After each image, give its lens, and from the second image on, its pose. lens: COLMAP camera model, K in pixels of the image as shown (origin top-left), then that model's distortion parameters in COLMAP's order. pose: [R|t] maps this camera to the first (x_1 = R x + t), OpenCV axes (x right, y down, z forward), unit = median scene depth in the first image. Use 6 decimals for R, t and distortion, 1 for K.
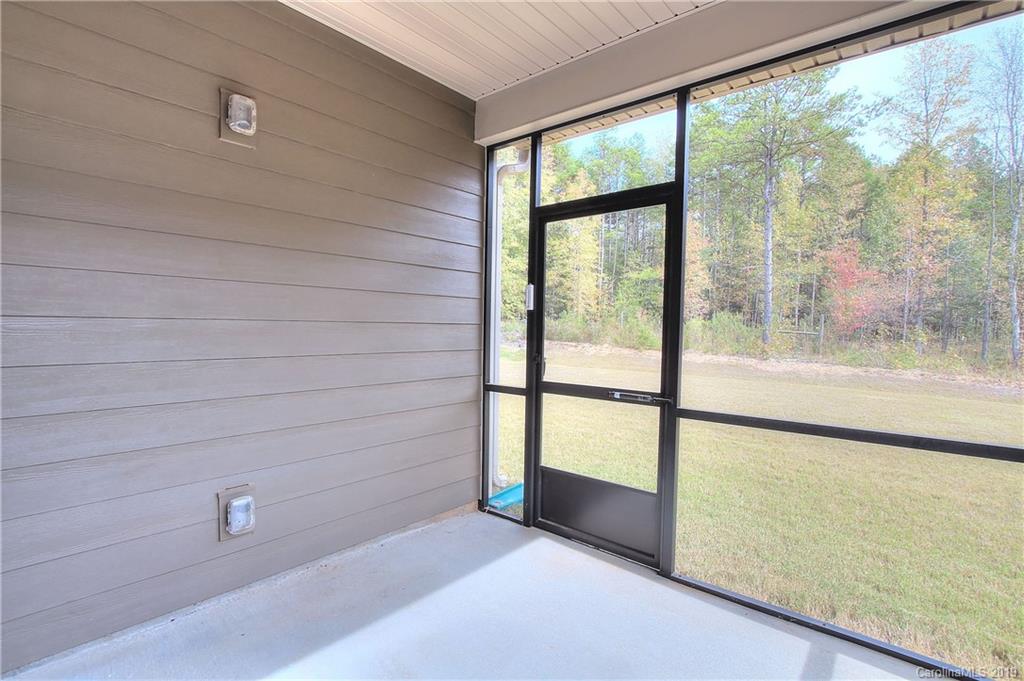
lens RADIAL K [[488.7, 0, 512.0], [0, 488.7, 340.5], [0, 0, 1]] dist [-0.000998, -0.000571]
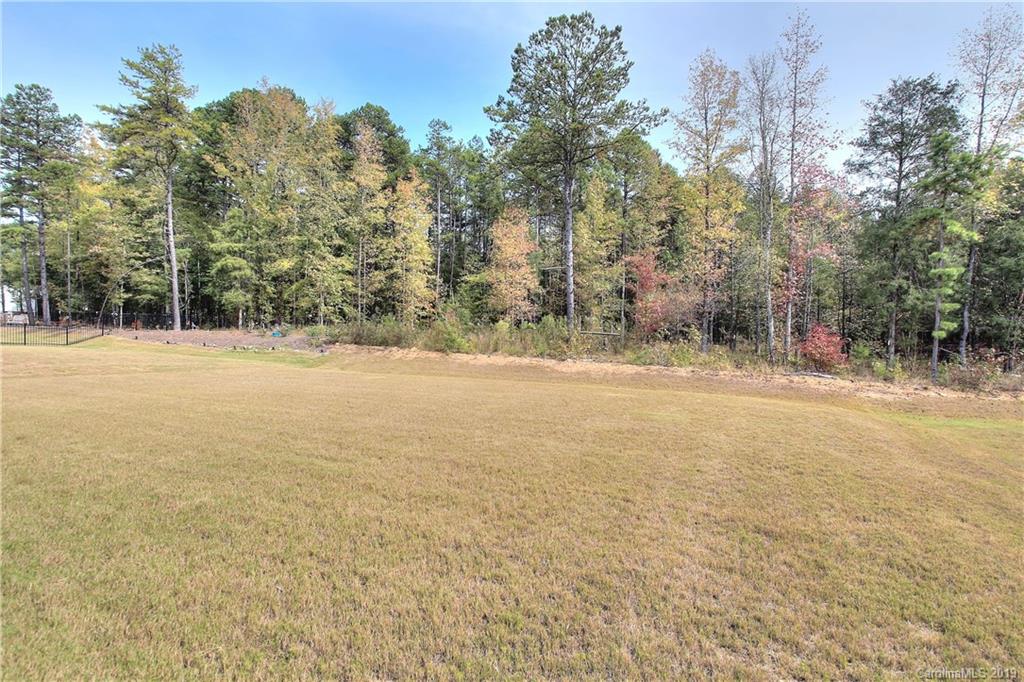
lens RADIAL K [[488.7, 0, 512.0], [0, 488.7, 341.0], [0, 0, 1]] dist [-0.000998, -0.000571]
pose [[0.971219, -0.009649, 0.237994, 0.165978], [0.013212, 0.999823, -0.013380, 0.010726], [-0.237823, 0.016140, 0.971175, 0.052884]]
